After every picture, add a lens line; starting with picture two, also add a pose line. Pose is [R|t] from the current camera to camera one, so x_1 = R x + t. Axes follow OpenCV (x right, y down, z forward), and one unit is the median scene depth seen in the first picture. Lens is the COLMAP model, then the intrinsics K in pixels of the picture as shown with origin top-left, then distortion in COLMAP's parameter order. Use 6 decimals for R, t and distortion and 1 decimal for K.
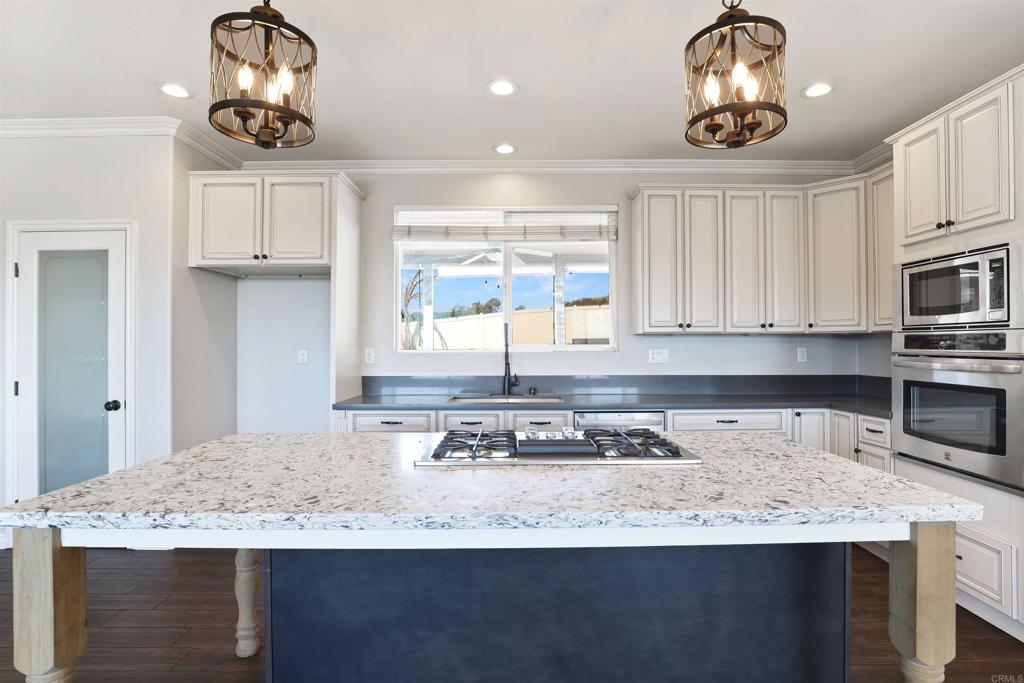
lens RADIAL K [[495.4, 0, 500.1], [0, 495.4, 342.5], [0, 0, 1]] dist [-0.025347, 0.000679]
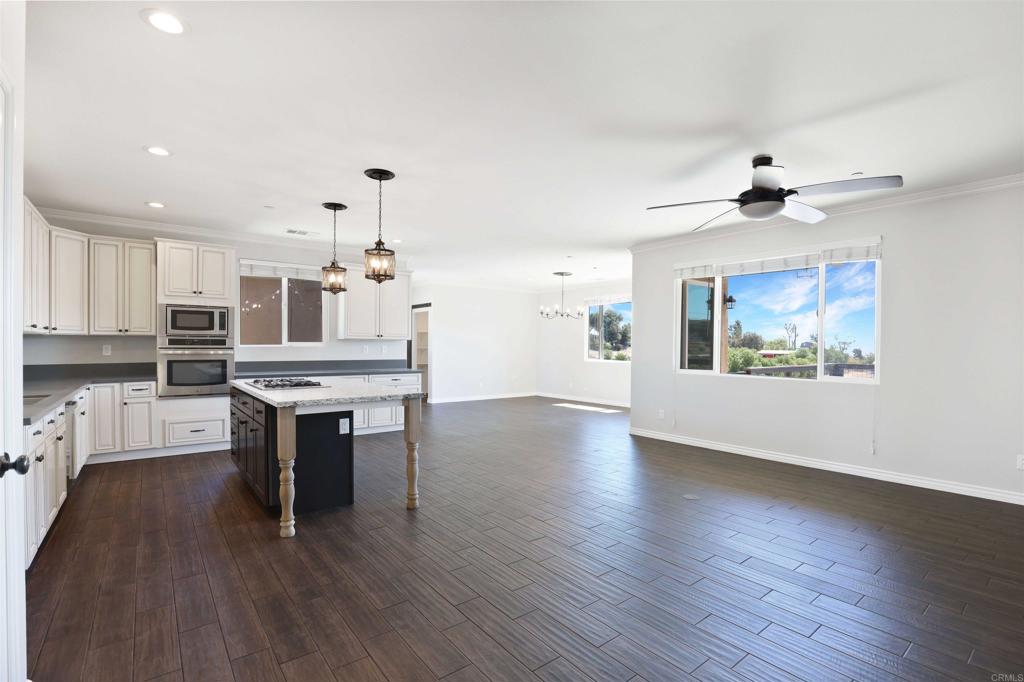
lens RADIAL K [[486.8, 0, 516.5], [0, 486.8, 349.8], [0, 0, 1]] dist [-0.027217, 0.001845]
pose [[-0.586209, -0.007143, 0.810128, -1.711514], [-0.006498, 0.999970, 0.004114, 0.014653], [-0.810134, -0.002853, -0.586238, 1.005434]]
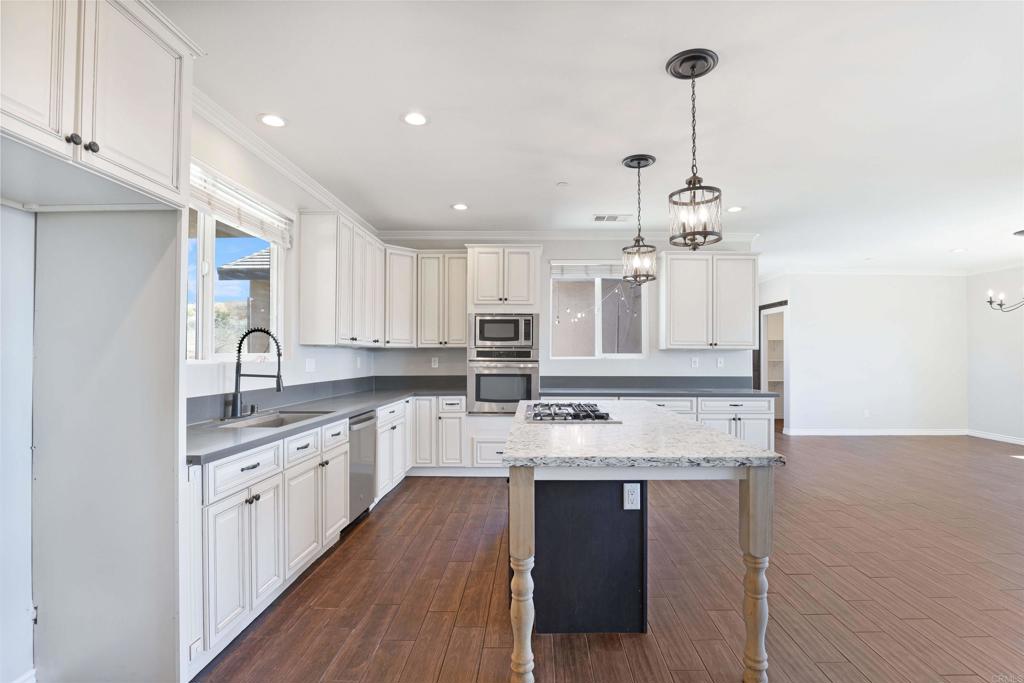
lens RADIAL K [[486.8, 0, 535.2], [0, 486.8, 349.3], [0, 0, 1]] dist [-0.027217, 0.001845]
pose [[0.024997, 0.016966, 0.999544, -1.102216], [-0.005875, 0.999841, -0.016824, 0.011092], [-0.999670, -0.005452, 0.025092, 0.725648]]
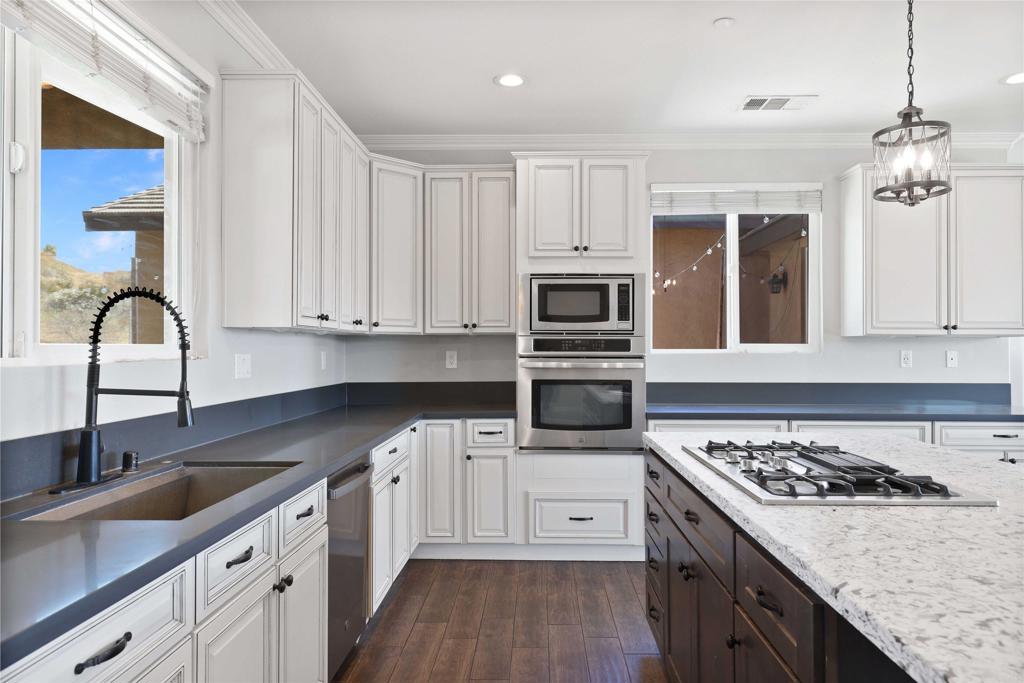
lens RADIAL K [[674.4, 0, 539.3], [0, 674.4, 340.1], [0, 0, 1]] dist [0.009057, -0.000612]
pose [[0.026276, 0.015439, 0.999535, -0.696697], [-0.004207, 0.999874, -0.015334, 0.011176], [-0.999646, -0.003802, 0.026338, 0.955836]]
